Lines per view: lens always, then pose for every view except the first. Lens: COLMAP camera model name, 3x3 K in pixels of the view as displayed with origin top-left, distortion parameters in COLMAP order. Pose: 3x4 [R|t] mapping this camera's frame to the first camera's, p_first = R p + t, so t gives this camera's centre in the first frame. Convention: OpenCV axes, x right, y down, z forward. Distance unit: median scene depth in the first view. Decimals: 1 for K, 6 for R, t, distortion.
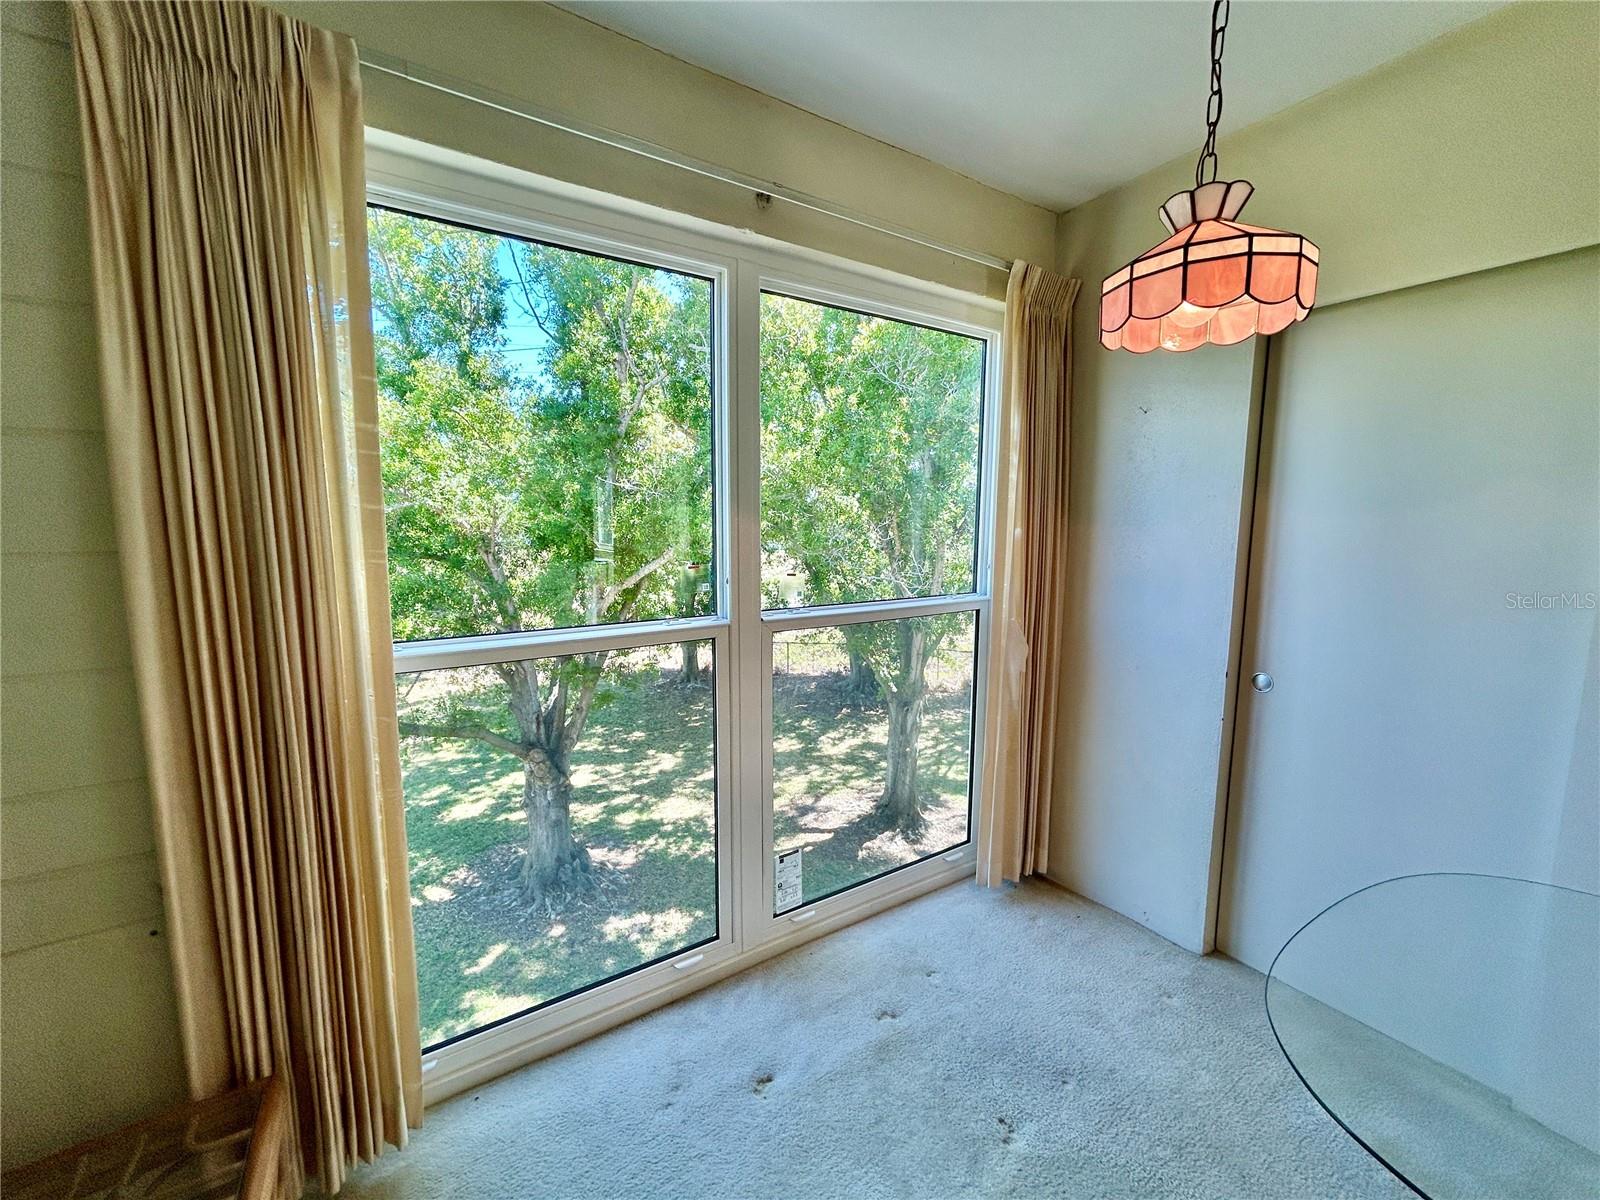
lens RADIAL K [[643.1, 0, 800.0], [0, 643.1, 600.0], [0, 0, 1]] dist [-0.000749, 0.000265]
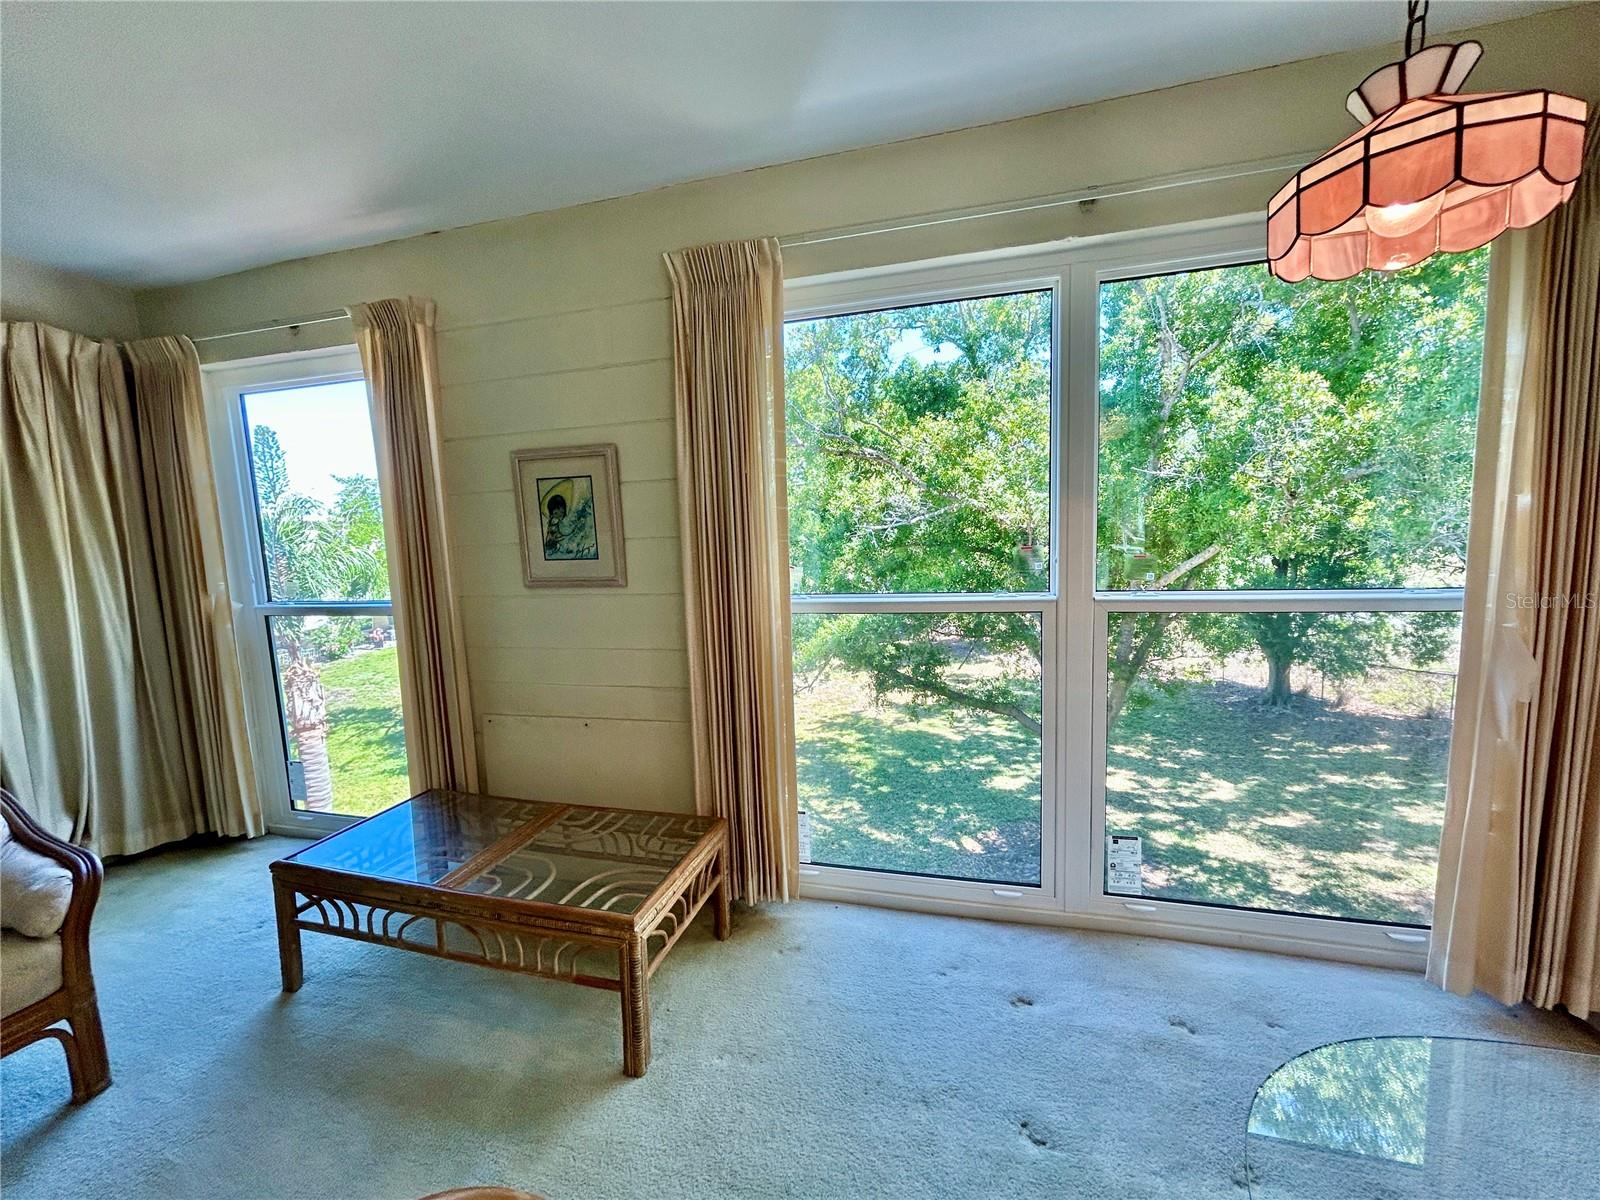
lens RADIAL K [[643.1, 0, 800.0], [0, 643.1, 600.0], [0, 0, 1]] dist [-0.000749, 0.000265]
pose [[0.673897, 0.058661, -0.736493, 0.035066], [-0.053518, 0.998100, 0.030528, 0.002208], [0.736884, 0.018843, 0.675756, -0.005139]]
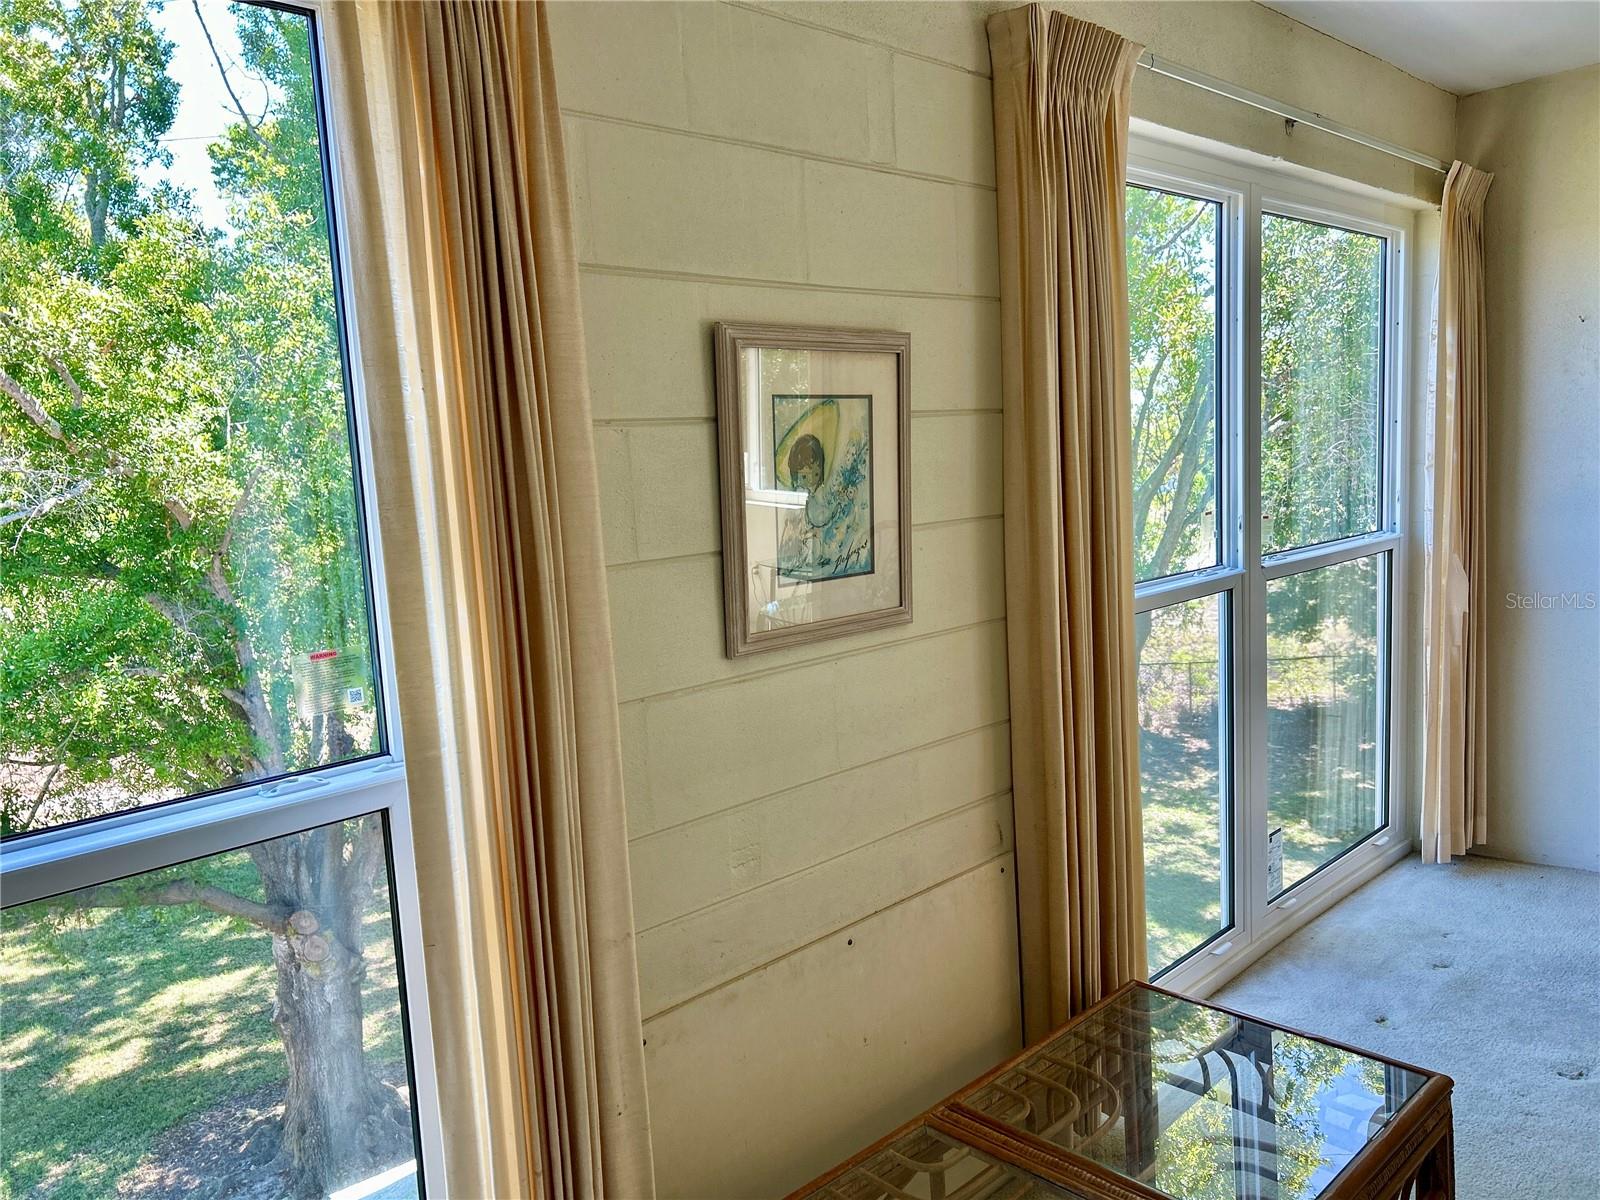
lens RADIAL K [[1150.1, 0, 879.1], [0, 1150.1, 602.1], [0, 0, 1]] dist [0.093155, -0.098770]
pose [[0.975107, -0.079808, 0.206875, -0.084822], [0.079850, 0.996774, 0.008162, 0.002080], [-0.206859, 0.008560, 0.978333, -0.045969]]
